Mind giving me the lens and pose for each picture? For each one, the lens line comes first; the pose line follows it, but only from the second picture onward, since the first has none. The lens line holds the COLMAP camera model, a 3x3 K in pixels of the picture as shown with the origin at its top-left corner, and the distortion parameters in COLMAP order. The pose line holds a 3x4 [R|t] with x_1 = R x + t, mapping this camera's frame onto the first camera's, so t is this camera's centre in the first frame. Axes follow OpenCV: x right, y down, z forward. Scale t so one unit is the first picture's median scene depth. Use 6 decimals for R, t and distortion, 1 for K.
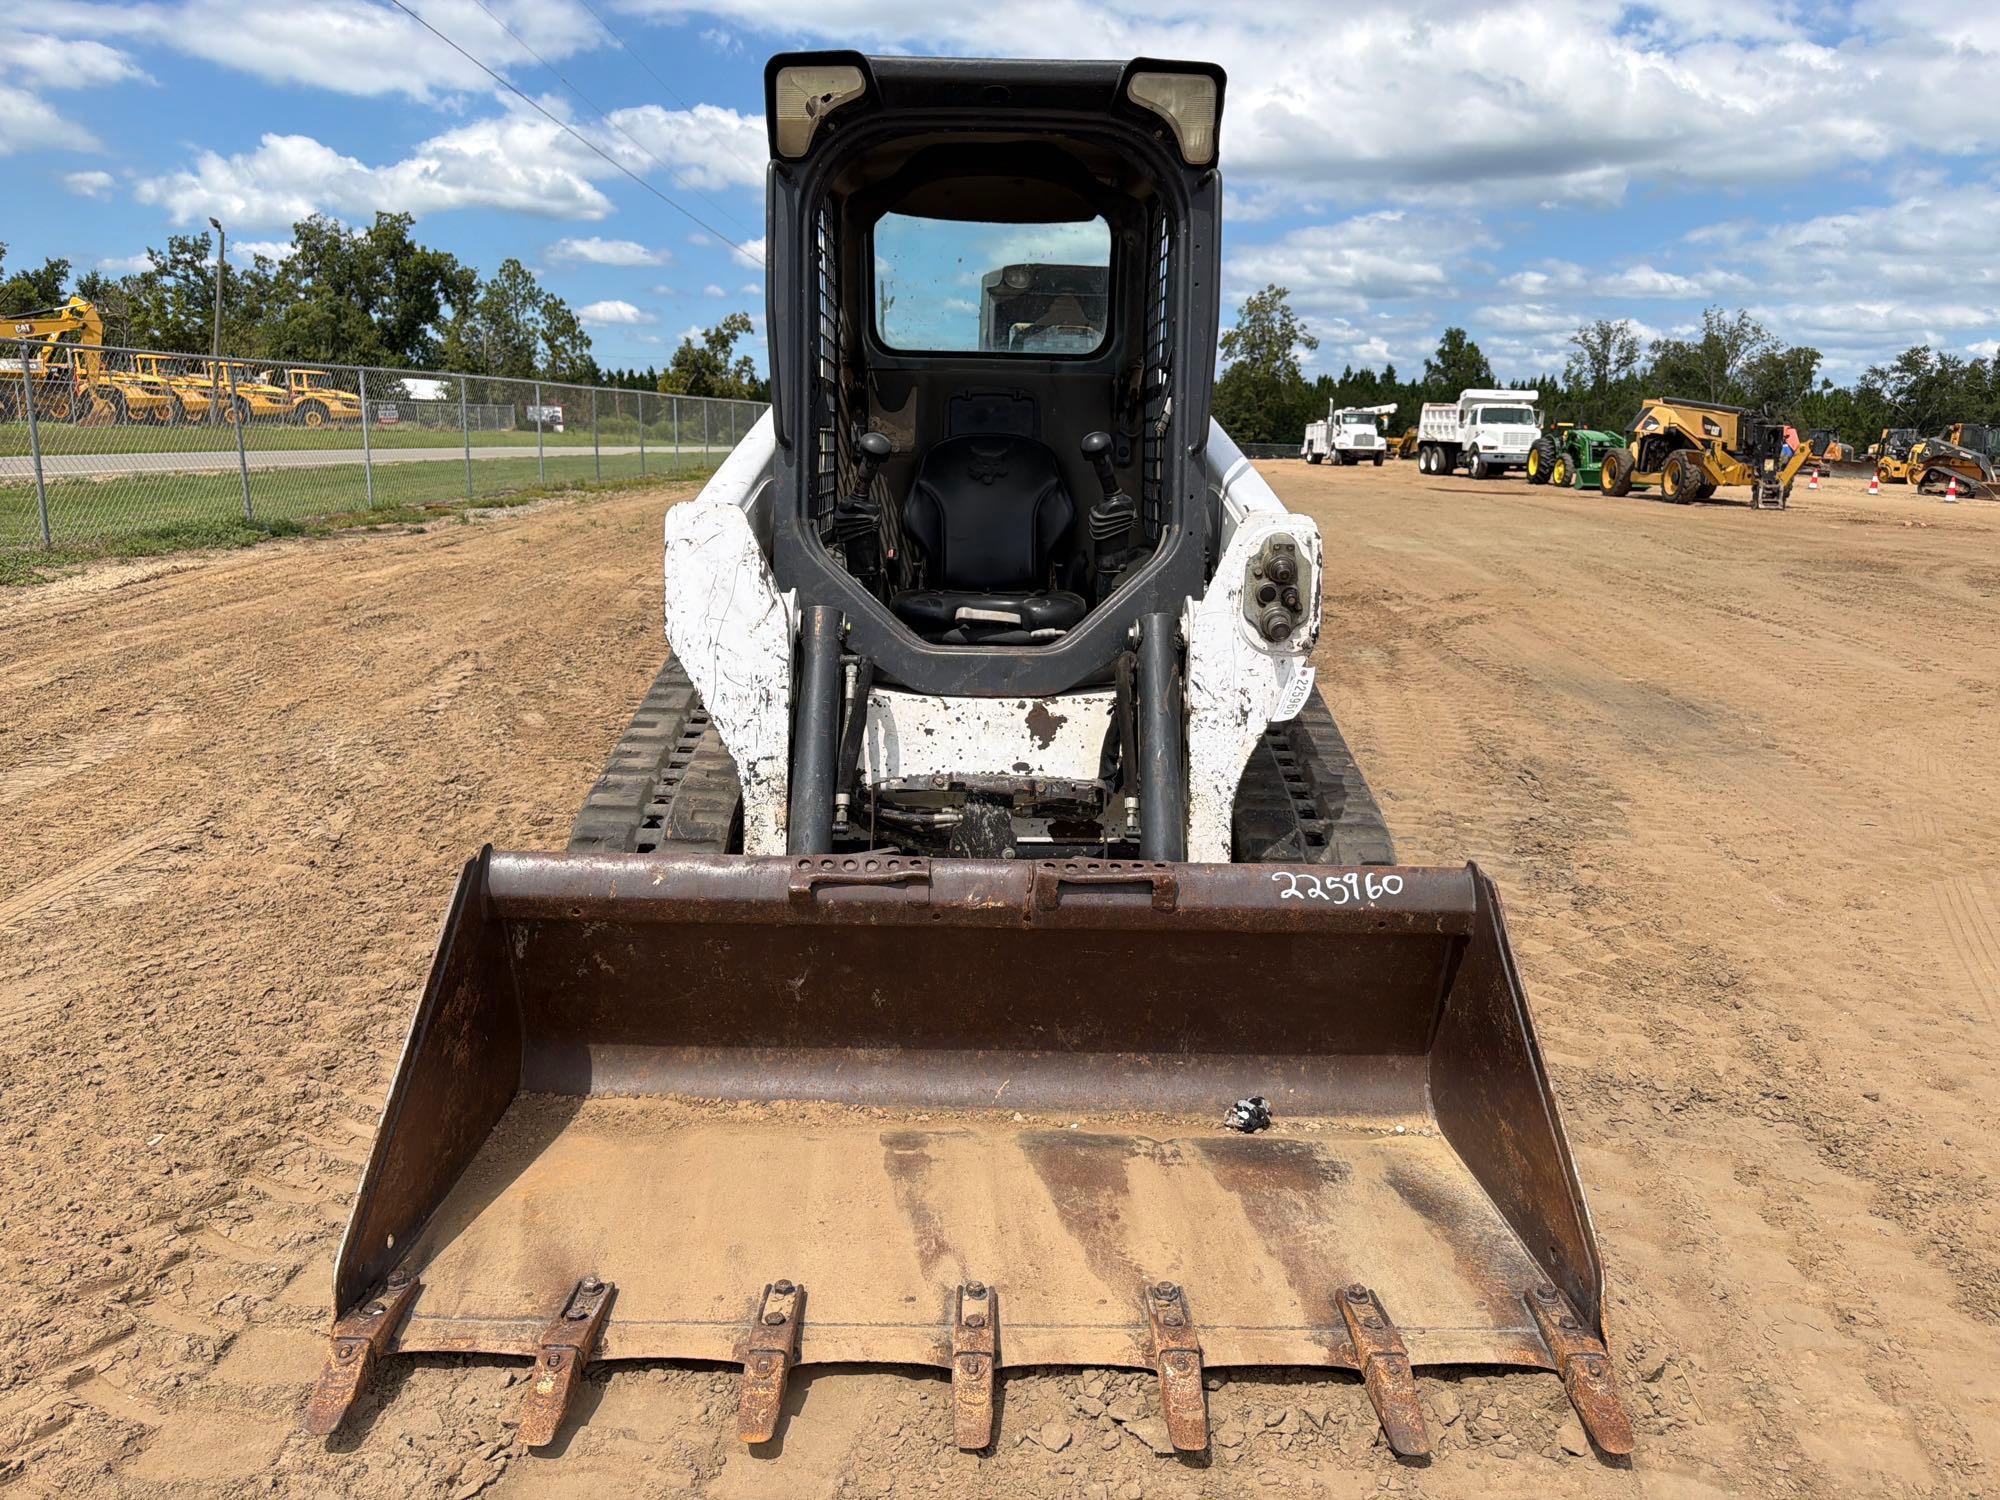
lens RADIAL K [[1436.2, 0, 1010.3], [0, 1436.2, 756.9], [0, 0, 1]] dist [0.014954, -0.019053]
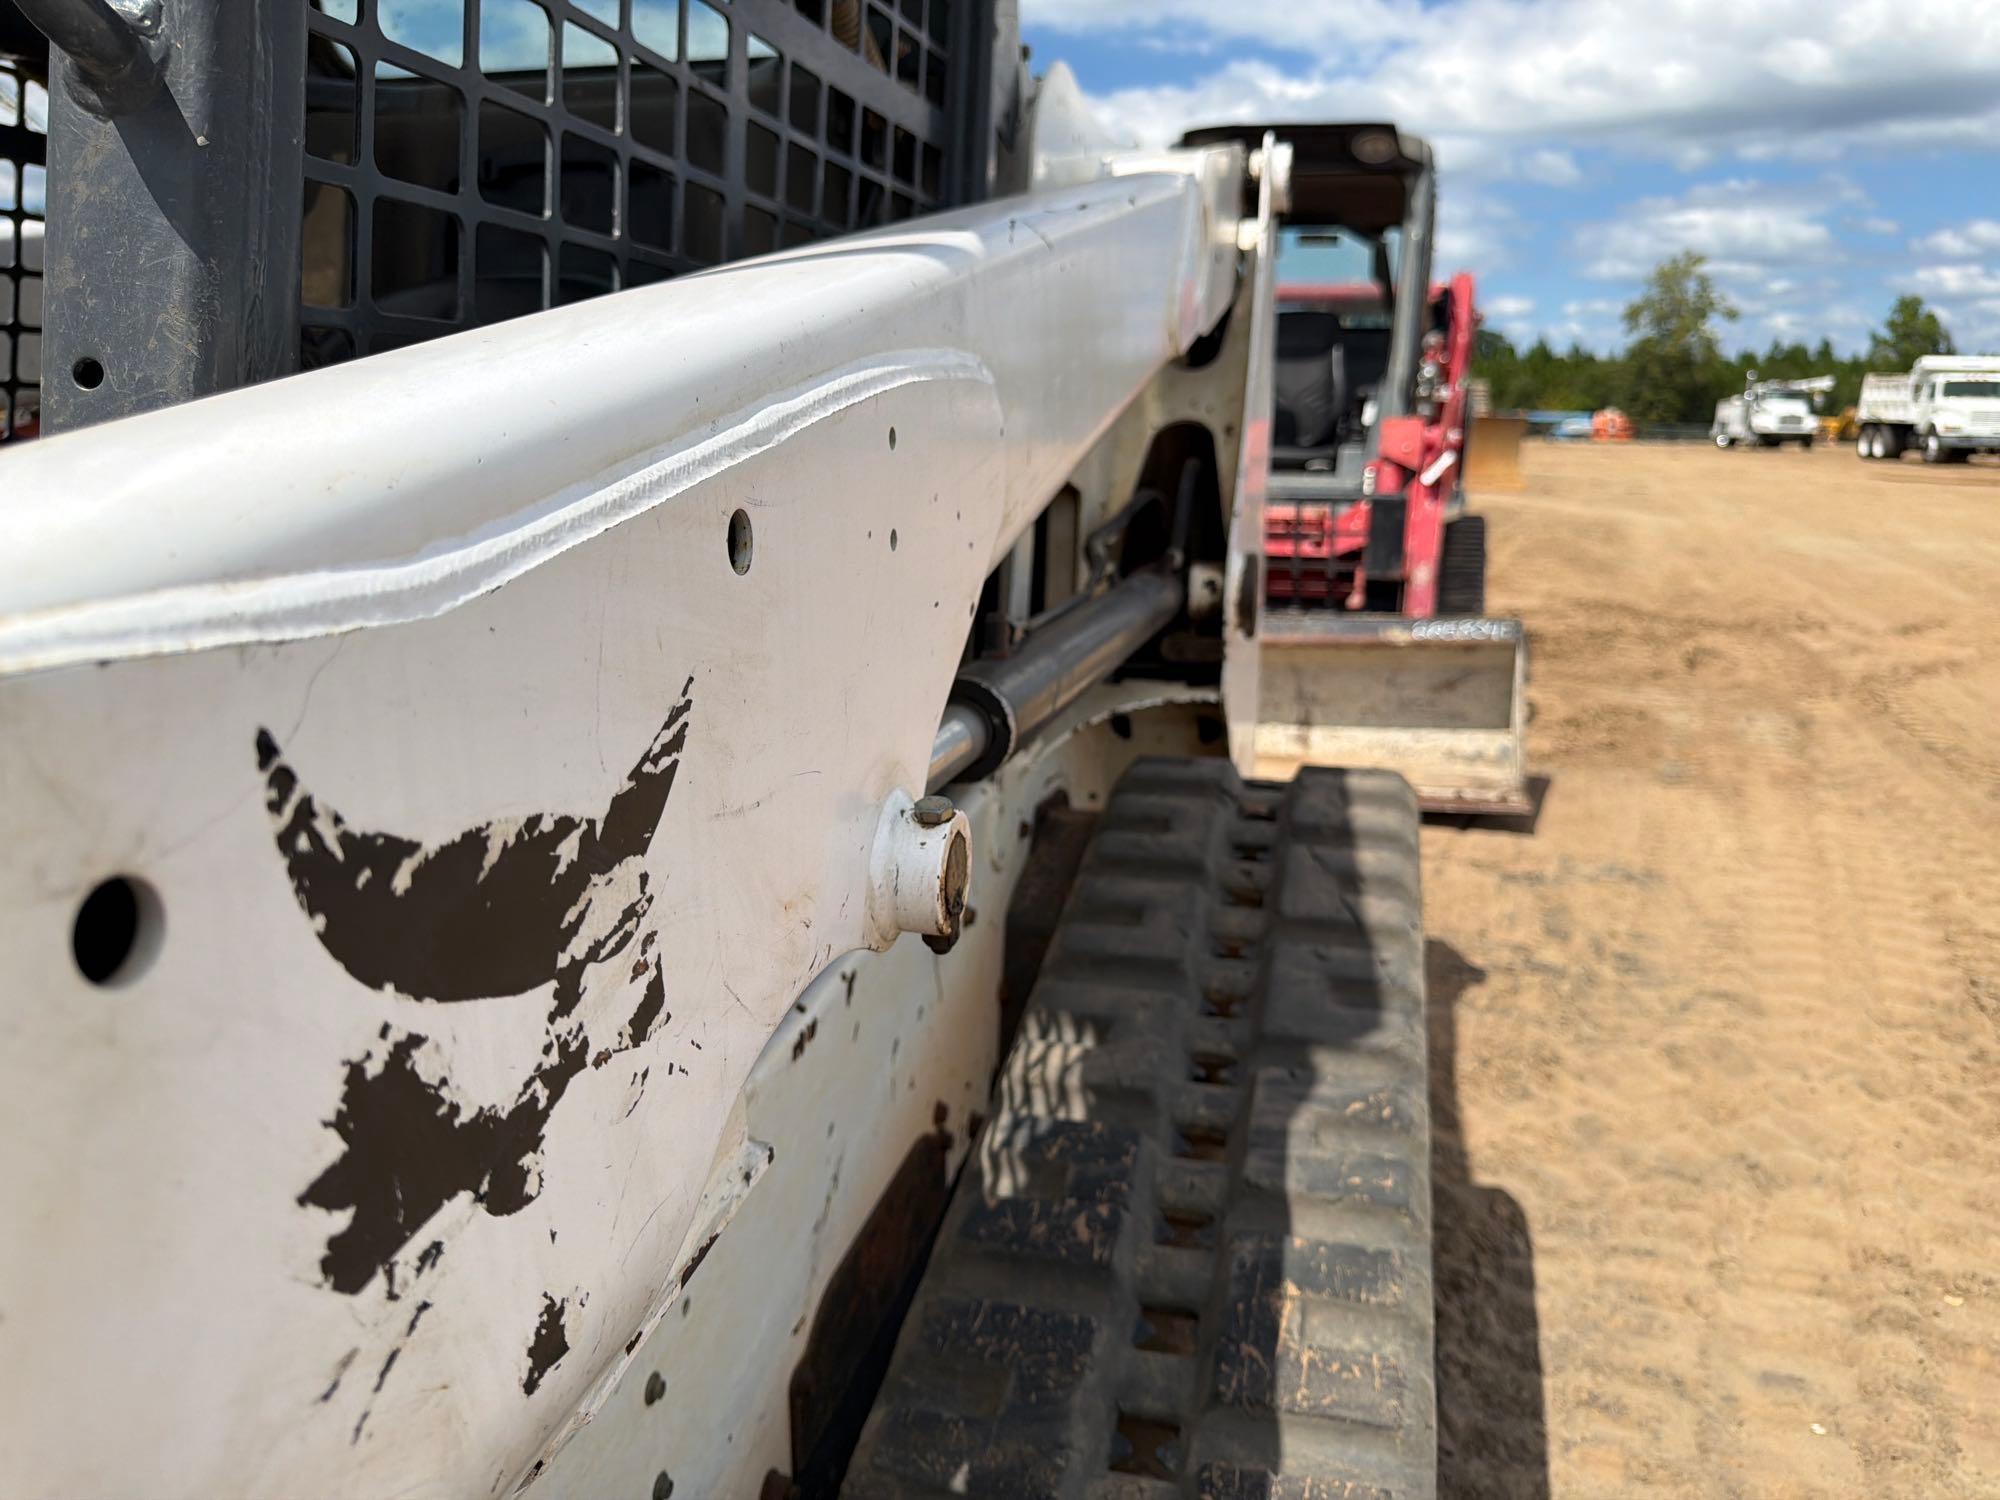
lens RADIAL K [[1457.4, 0, 1000.0], [0, 1457.4, 750.0], [0, 0, 1]] dist [-0.003867, -0.038021]
pose [[0.967639, 0.043204, -0.248612, 0.059222], [-0.043178, 0.999052, 0.005563, -0.036441], [0.248617, 0.005352, 0.968587, 0.209458]]
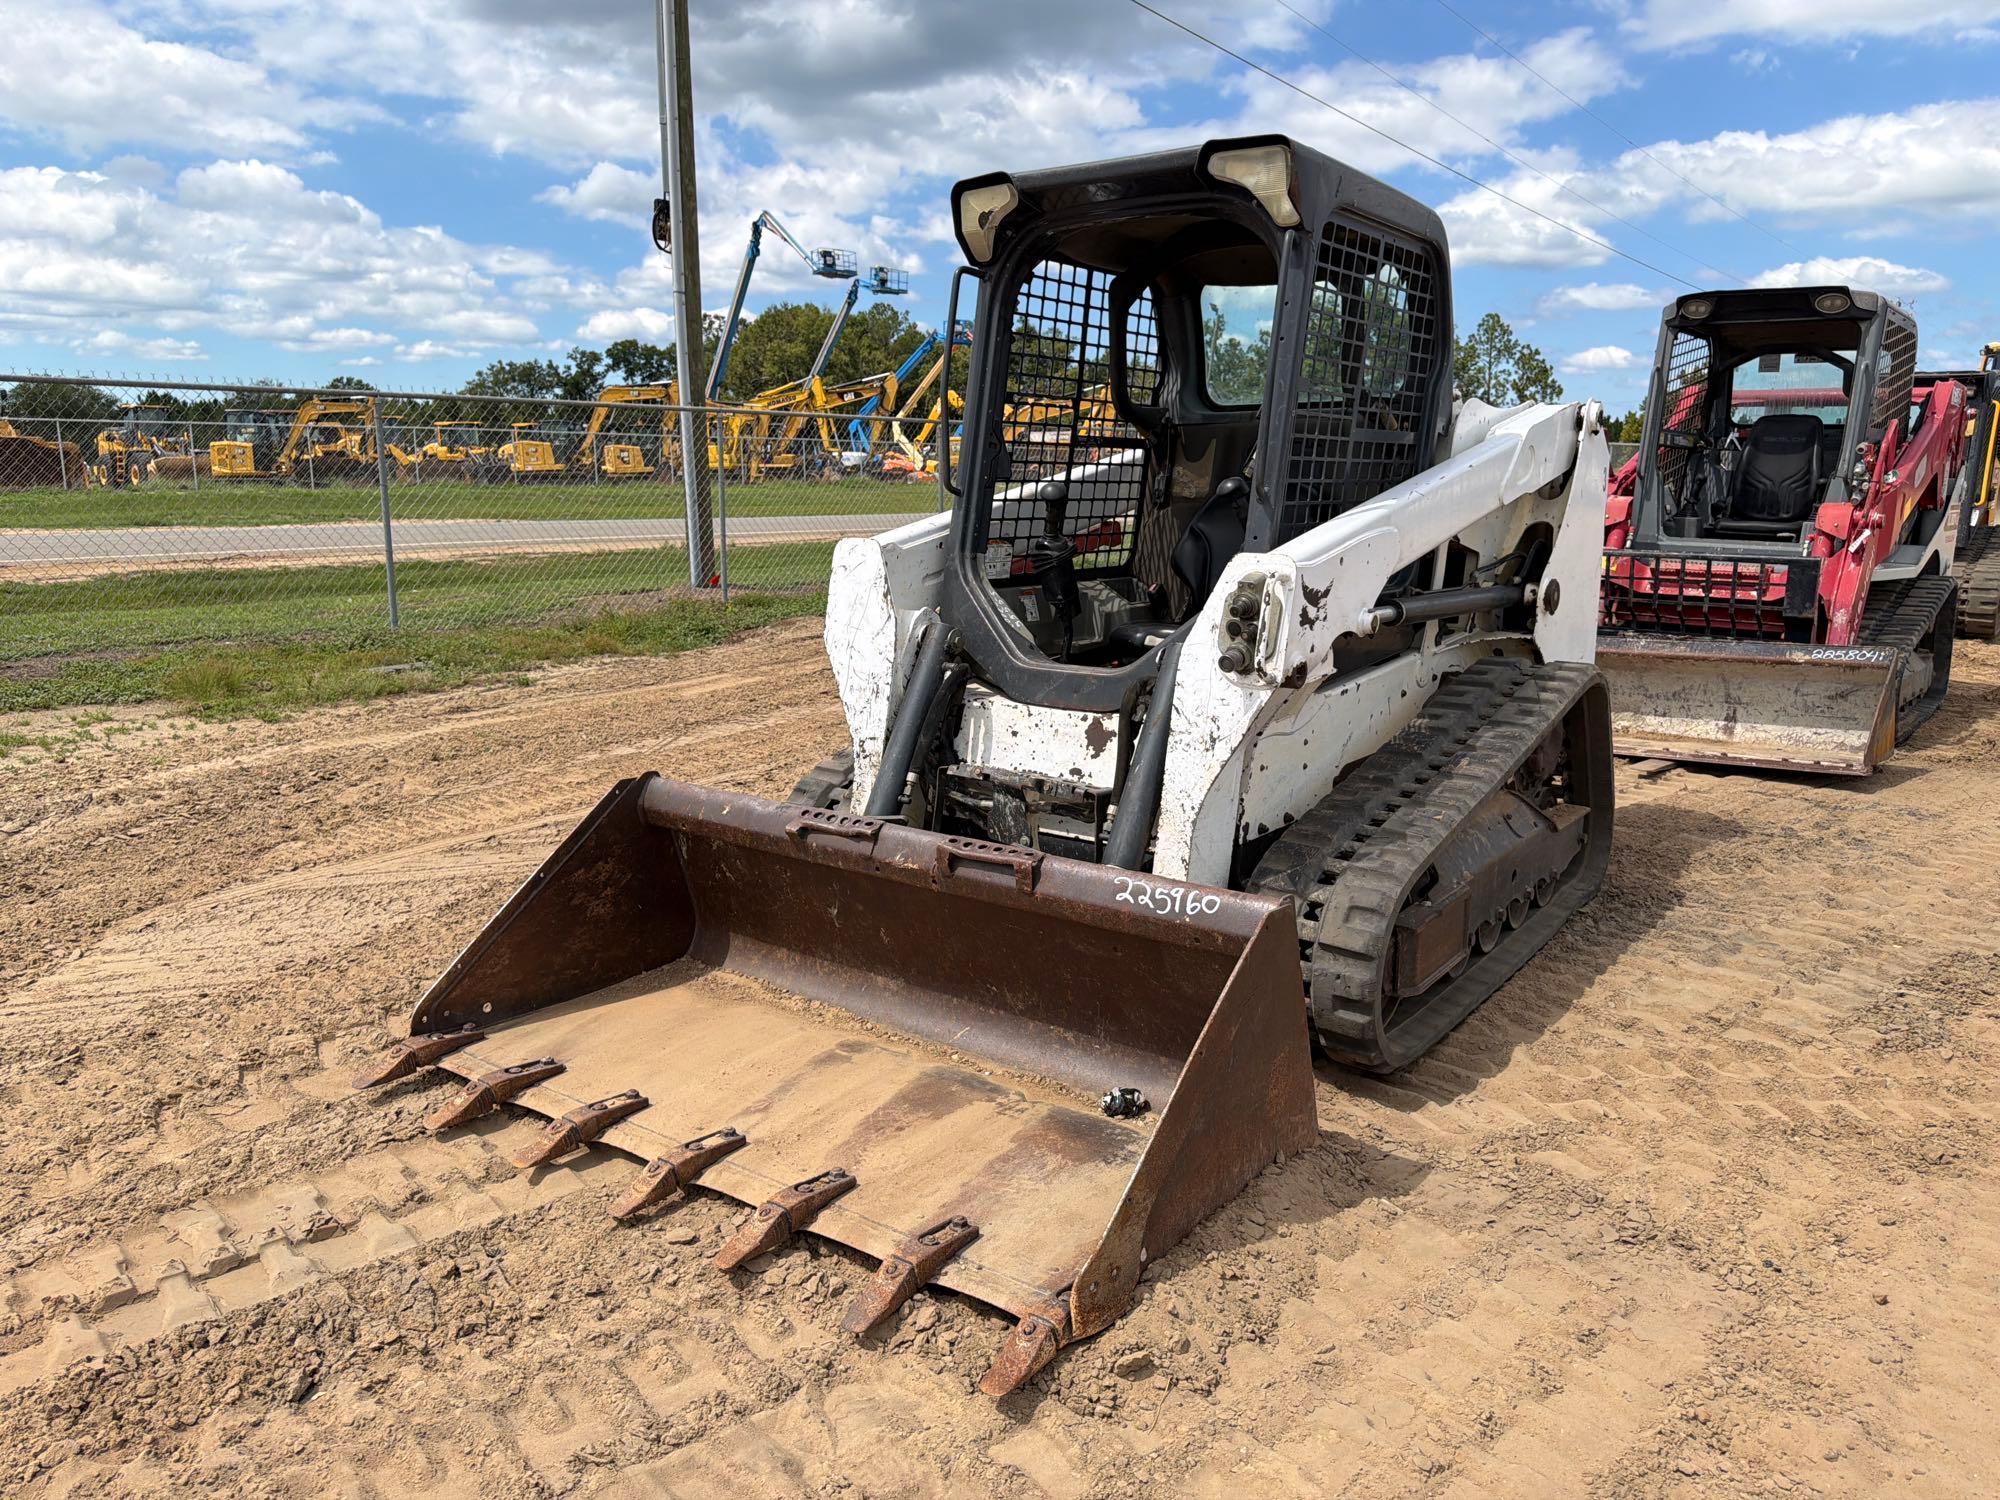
lens RADIAL K [[1436.2, 0, 1010.3], [0, 1436.2, 756.9], [0, 0, 1]] dist [0.014954, -0.019053]
pose [[0.797518, 0.102529, -0.594519, 0.148040], [-0.122278, 0.992470, 0.007129, -0.001503], [0.590774, 0.067011, 0.804050, 0.012358]]
